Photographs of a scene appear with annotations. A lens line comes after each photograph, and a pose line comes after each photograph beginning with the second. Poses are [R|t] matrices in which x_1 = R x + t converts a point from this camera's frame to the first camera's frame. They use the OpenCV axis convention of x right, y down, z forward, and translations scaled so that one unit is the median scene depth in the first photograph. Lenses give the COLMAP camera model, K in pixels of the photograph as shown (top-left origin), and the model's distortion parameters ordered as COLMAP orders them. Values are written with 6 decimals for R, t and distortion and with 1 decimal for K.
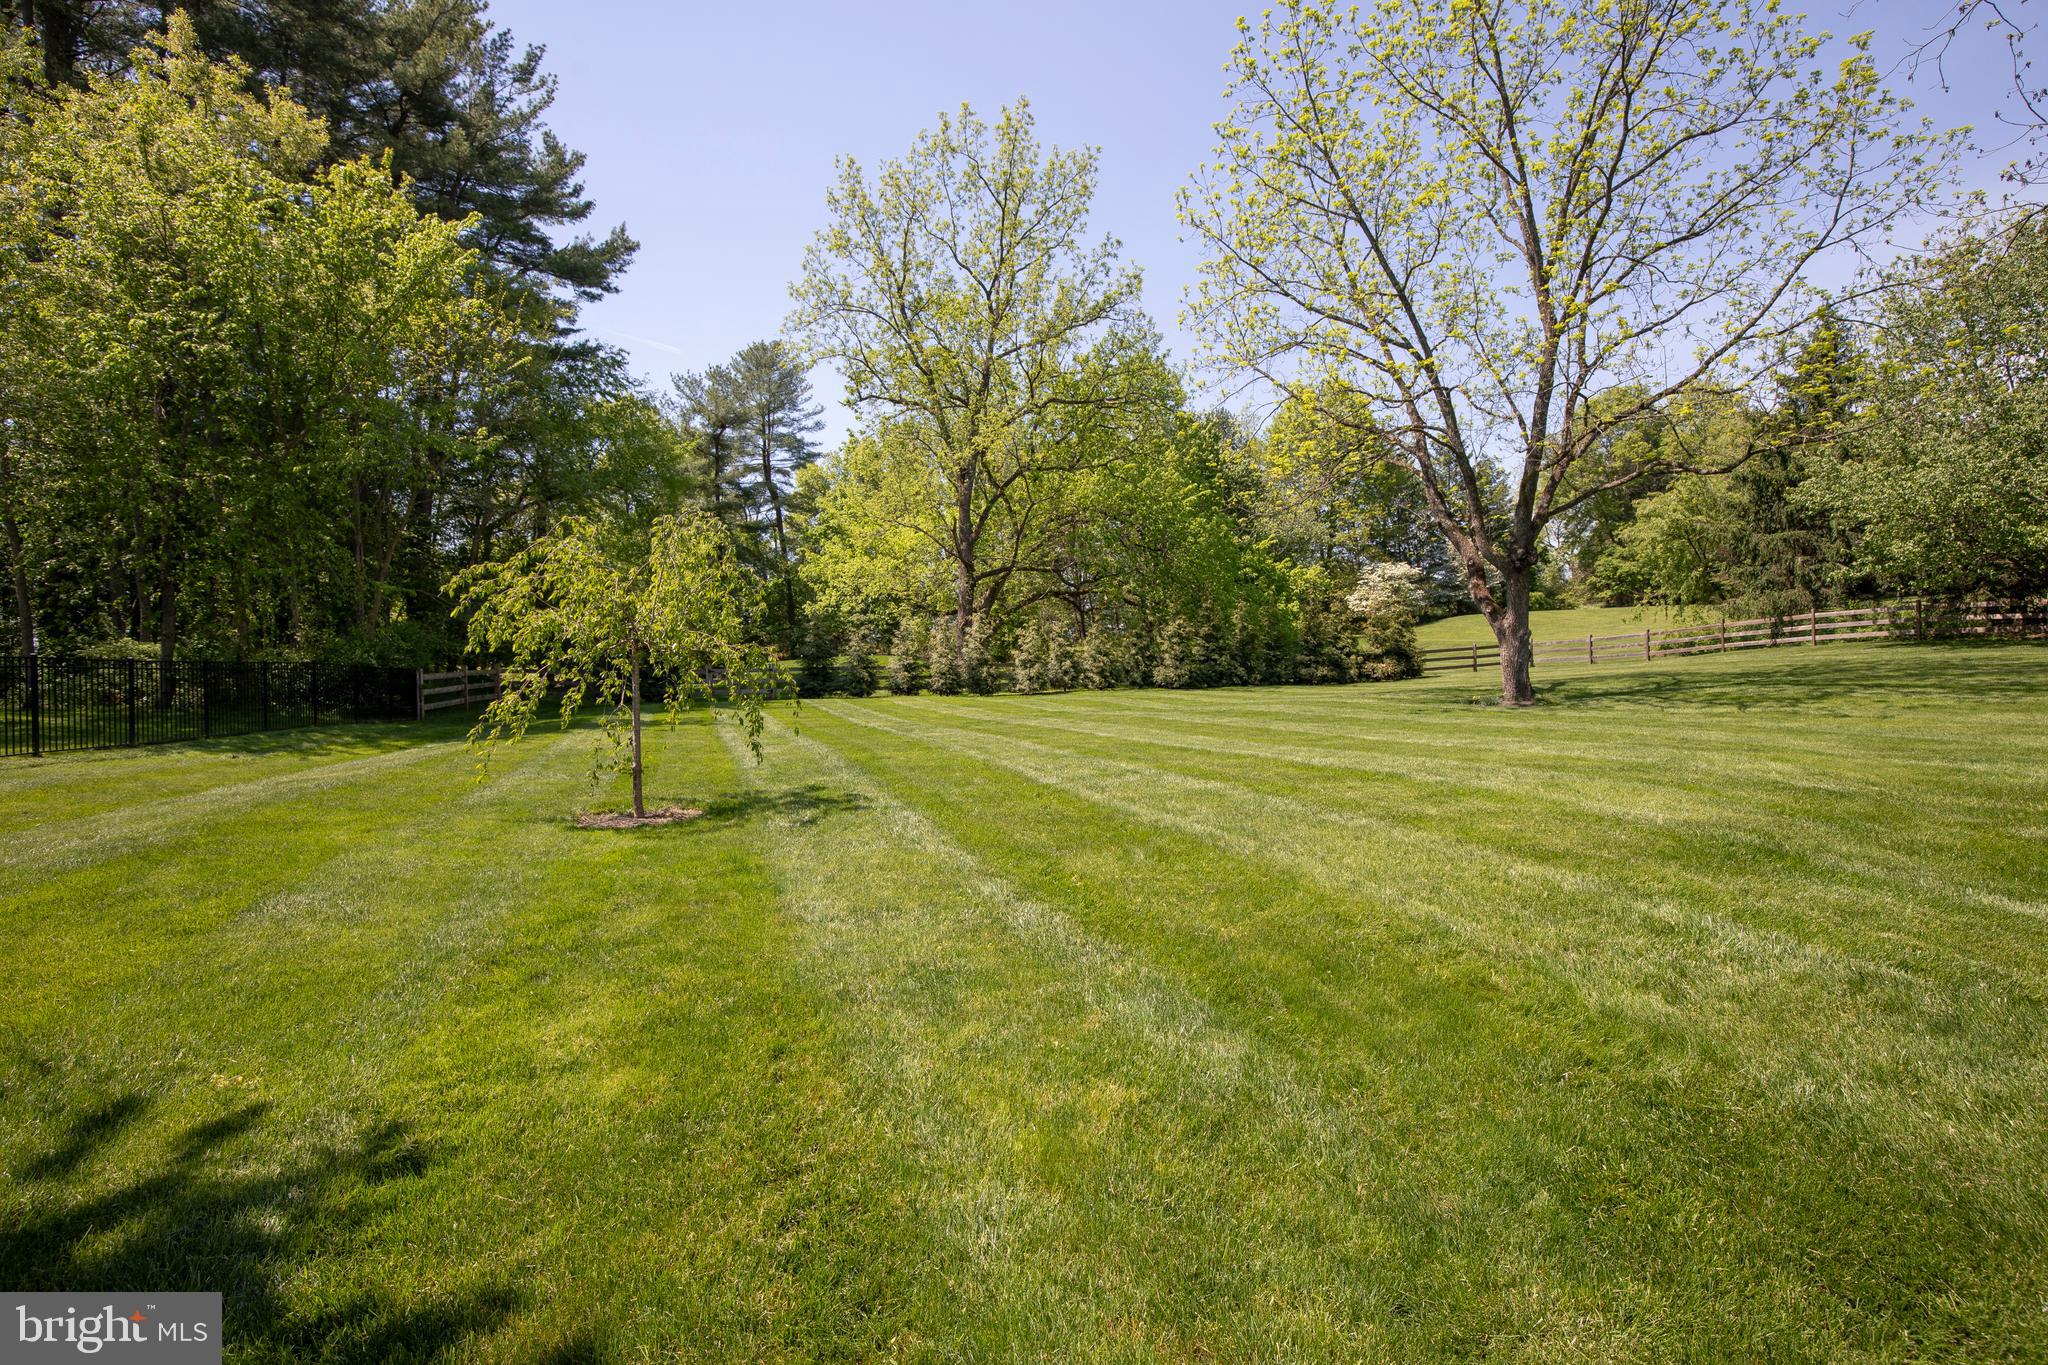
lens RADIAL K [[944.0, 0, 1031.0], [0, 944.0, 678.8], [0, 0, 1]] dist [-0.040734, 0.008924]
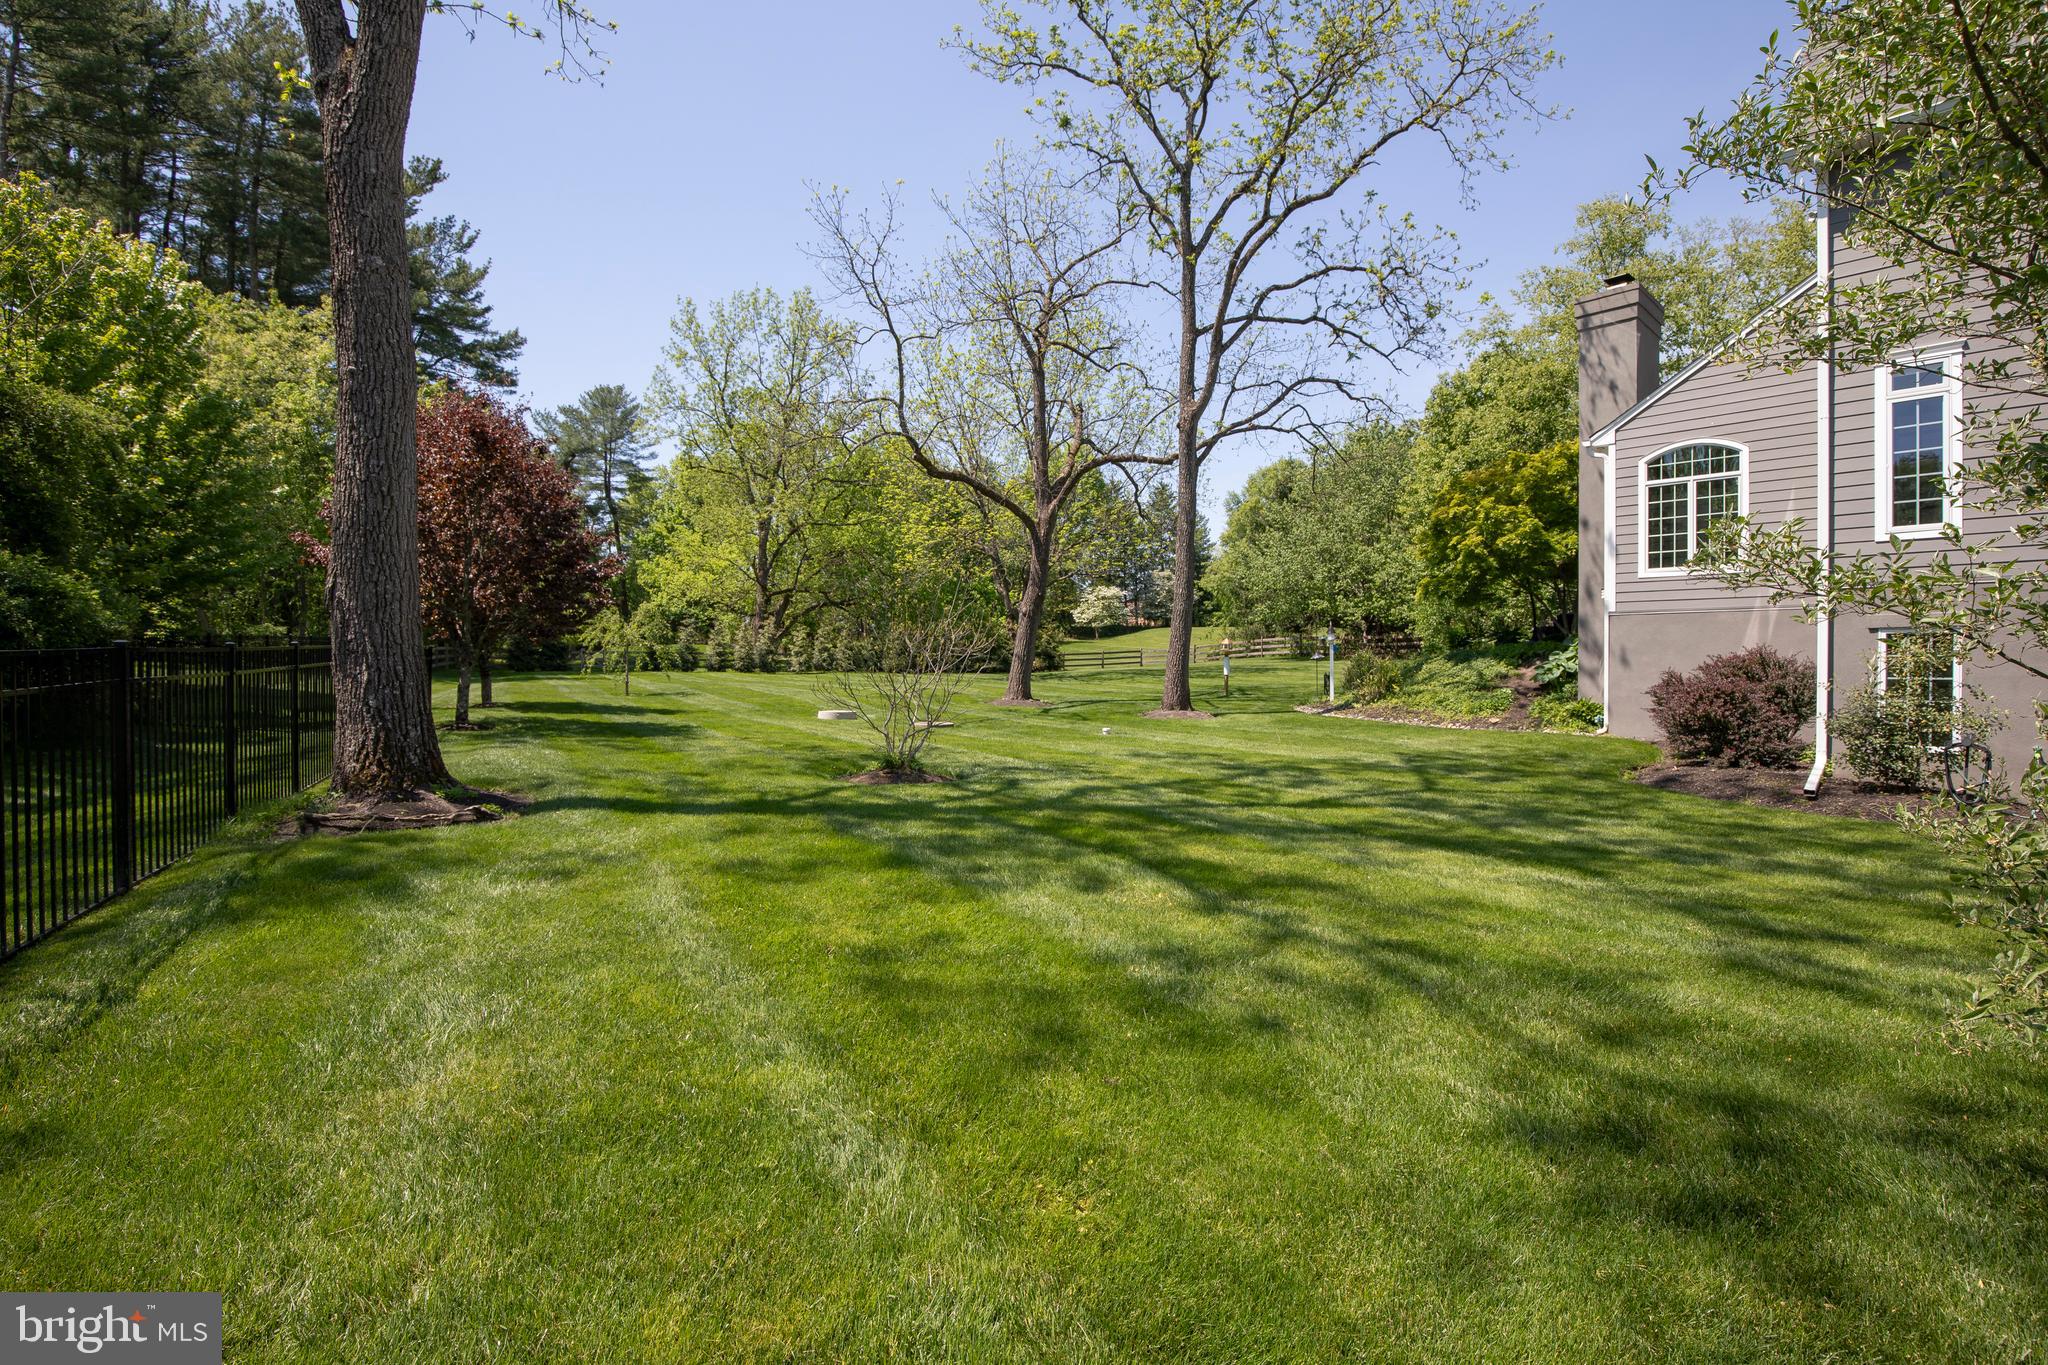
lens RADIAL K [[958.9, 0, 1021.2], [0, 958.9, 674.1], [0, 0, 1]] dist [-0.000556, 0.000012]
pose [[0.985381, 0.031039, 0.167515, 0.080335], [-0.031631, 0.999499, 0.000866, 0.003554], [-0.167405, -0.006152, 0.985869, -0.534156]]
